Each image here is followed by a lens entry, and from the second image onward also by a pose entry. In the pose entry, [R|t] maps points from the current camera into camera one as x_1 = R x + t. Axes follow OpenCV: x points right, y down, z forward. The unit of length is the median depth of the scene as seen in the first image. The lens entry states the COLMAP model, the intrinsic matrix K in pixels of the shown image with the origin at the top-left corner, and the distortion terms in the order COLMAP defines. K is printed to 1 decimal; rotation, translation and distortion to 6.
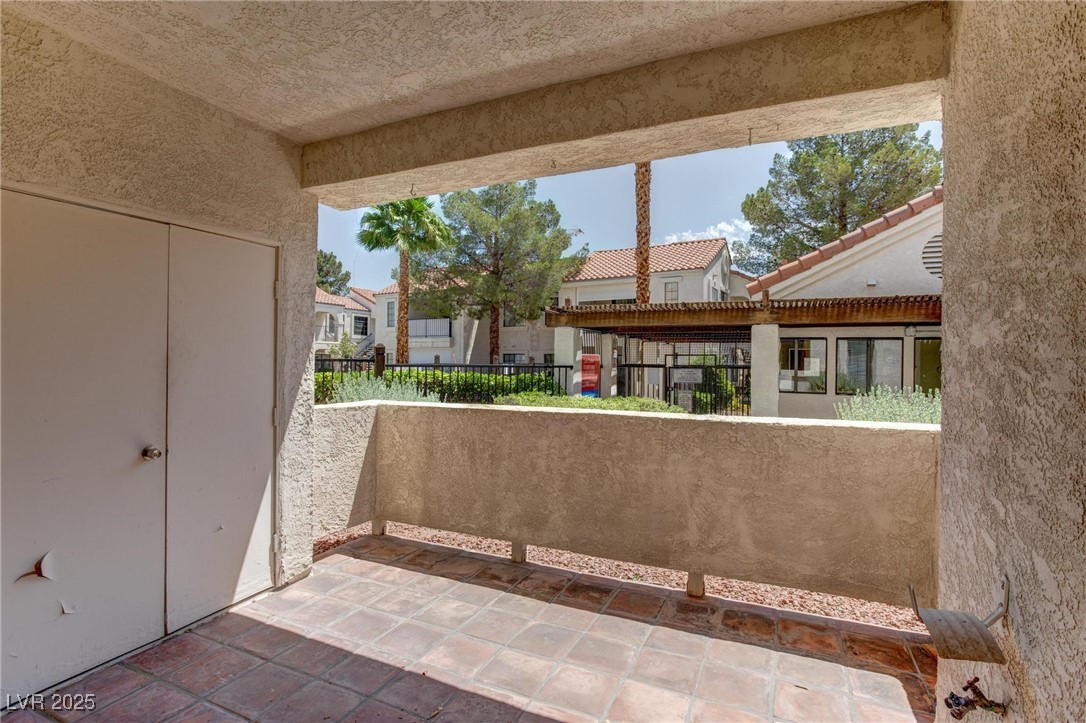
lens RADIAL K [[529.5, 0, 548.4], [0, 529.5, 357.4], [0, 0, 1]] dist [-0.047653, 0.029481]
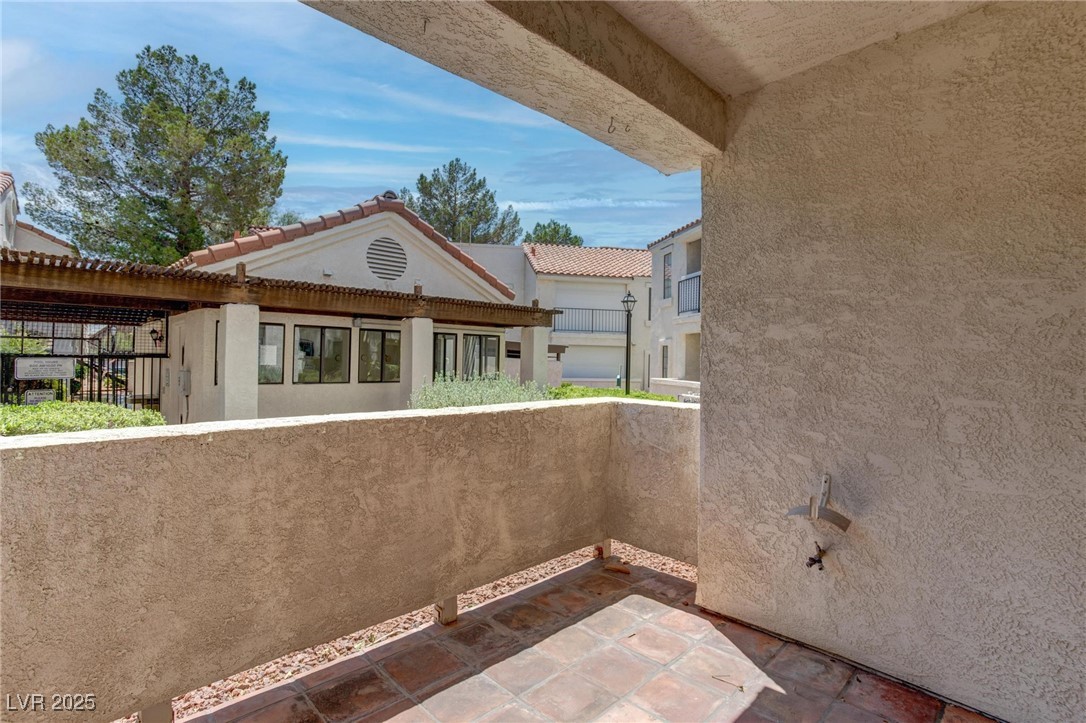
lens RADIAL K [[529.5, 0, 539.2], [0, 529.5, 355.6], [0, 0, 1]] dist [-0.047653, 0.029481]
pose [[0.350611, 0.002645, 0.936517, -0.430168], [-0.017337, 0.999843, 0.003667, 0.017087], [-0.936361, -0.017522, 0.350602, 0.532342]]
